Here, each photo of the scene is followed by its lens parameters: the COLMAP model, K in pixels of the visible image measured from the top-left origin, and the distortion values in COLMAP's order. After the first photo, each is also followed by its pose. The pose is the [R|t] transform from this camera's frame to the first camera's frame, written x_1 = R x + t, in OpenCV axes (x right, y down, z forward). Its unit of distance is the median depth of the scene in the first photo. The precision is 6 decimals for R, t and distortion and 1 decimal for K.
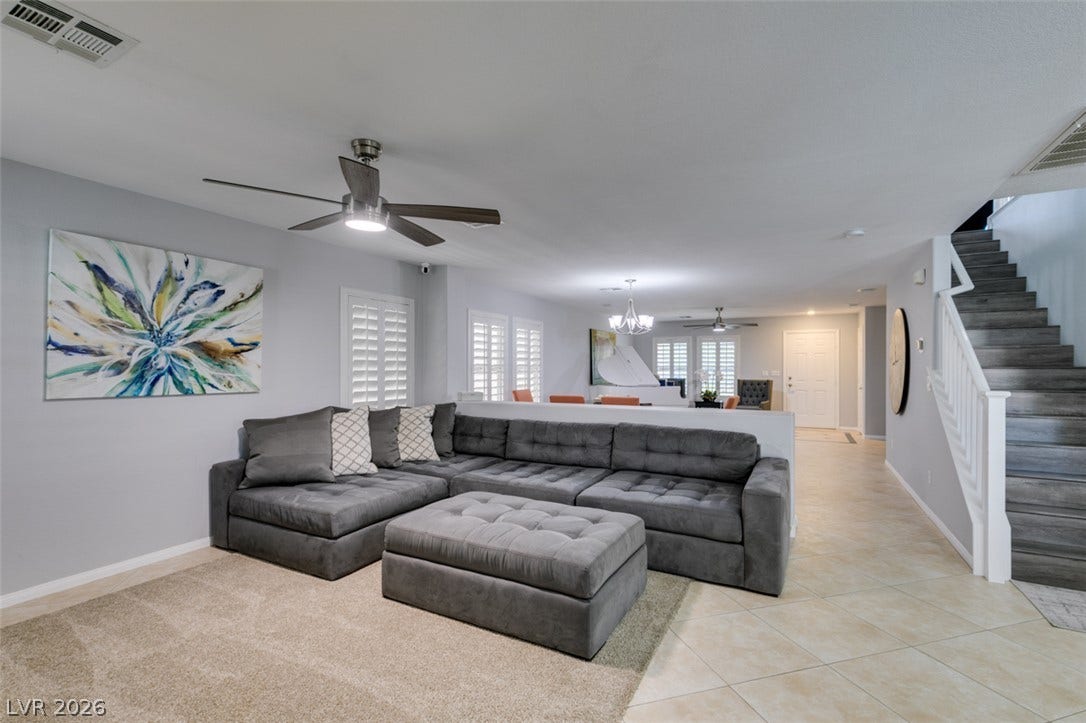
lens RADIAL K [[489.2, 0, 542.2], [0, 489.2, 364.8], [0, 0, 1]] dist [0.000823, -0.000534]
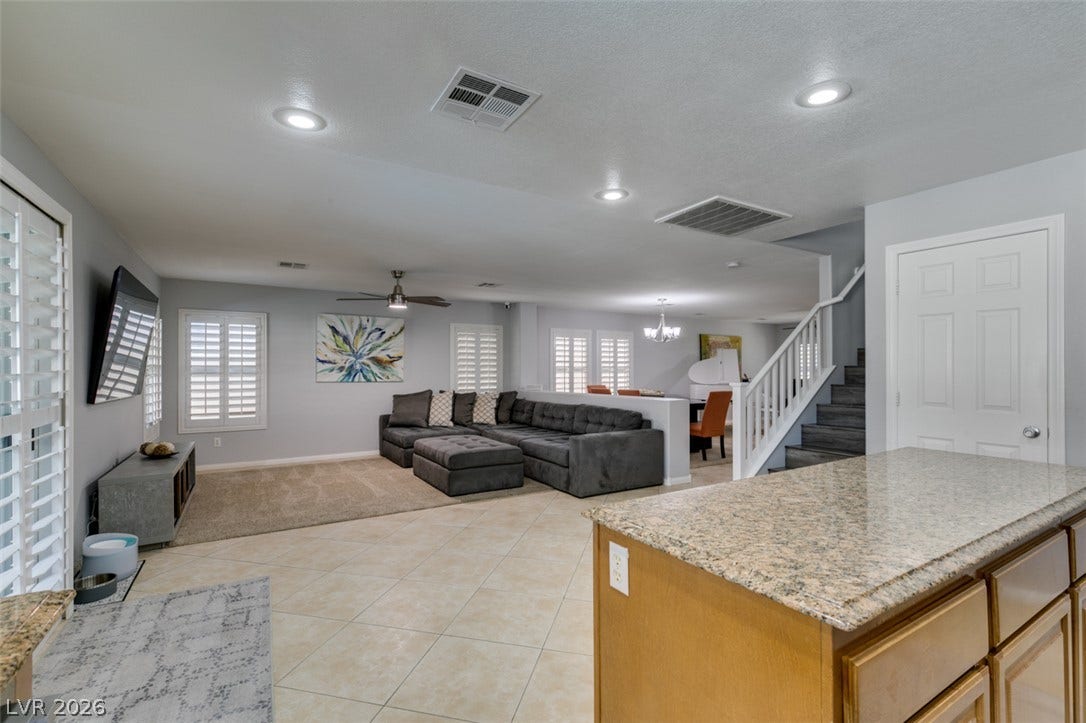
lens RADIAL K [[489.2, 0, 538.8], [0, 489.2, 363.7], [0, 0, 1]] dist [0.000823, -0.000534]
pose [[0.861364, -0.010494, -0.507879, 0.896720], [0.006828, 0.999935, -0.009082, 0.006300], [0.507942, 0.004355, 0.861381, -0.419426]]
